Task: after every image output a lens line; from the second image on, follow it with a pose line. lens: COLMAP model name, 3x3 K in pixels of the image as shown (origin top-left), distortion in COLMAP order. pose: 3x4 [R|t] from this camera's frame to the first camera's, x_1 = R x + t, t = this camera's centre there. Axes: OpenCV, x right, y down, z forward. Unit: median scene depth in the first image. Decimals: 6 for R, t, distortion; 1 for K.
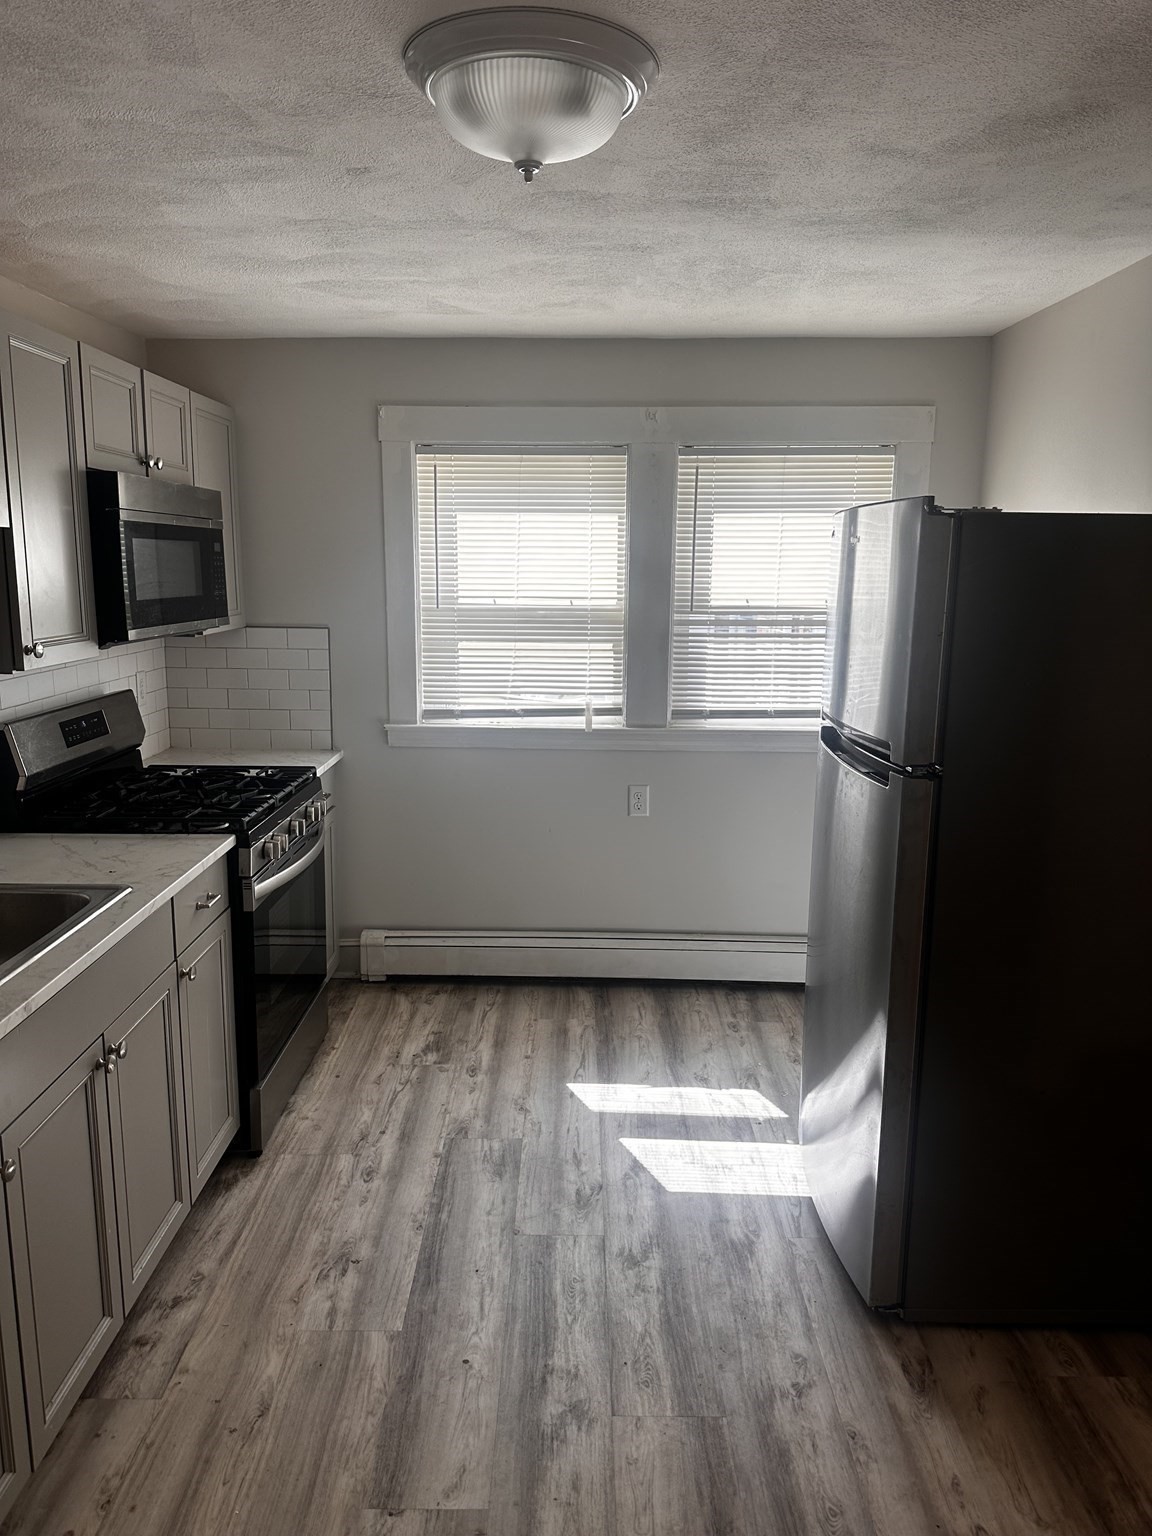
lens RADIAL K [[1104.4, 0, 564.6], [0, 1104.4, 763.7], [0, 0, 1]] dist [0.107554, -0.095996]
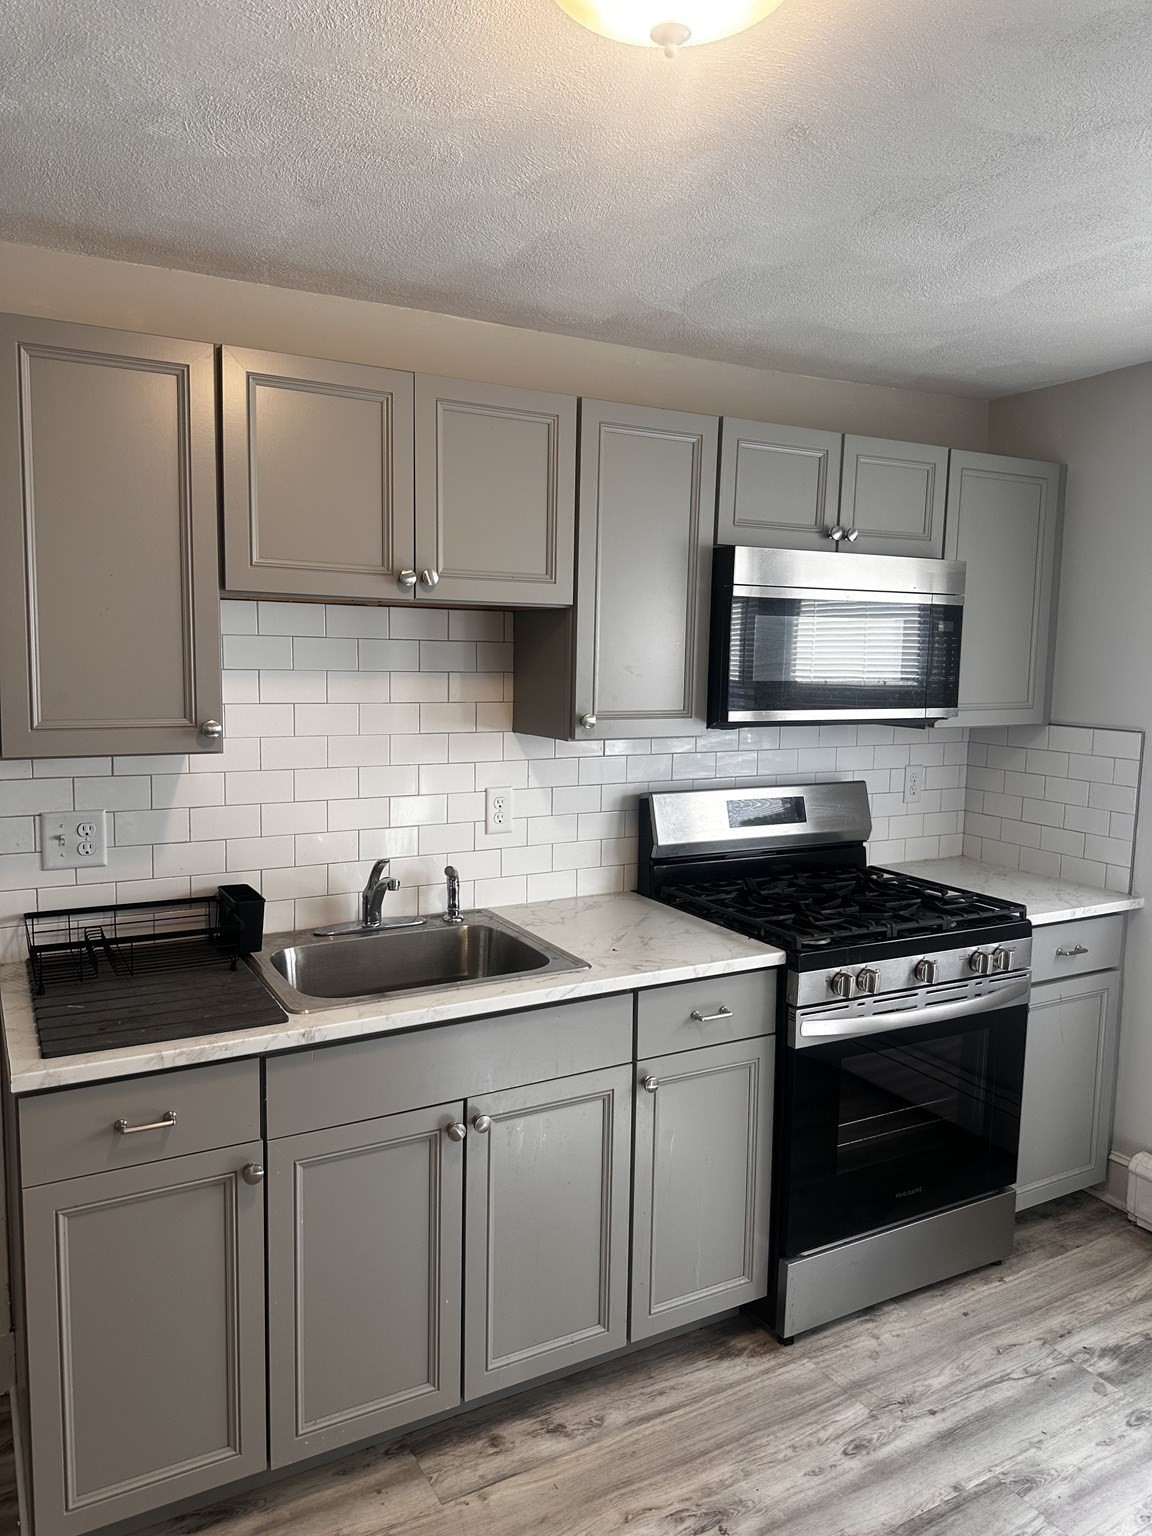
lens RADIAL K [[1104.4, 0, 564.6], [0, 1104.4, 763.7], [0, 0, 1]] dist [0.107554, -0.095996]
pose [[0.505209, 0.102606, -0.856876, 0.328221], [-0.175664, 0.984346, 0.014299, -0.059439], [0.844930, 0.143299, 0.515324, 0.378043]]
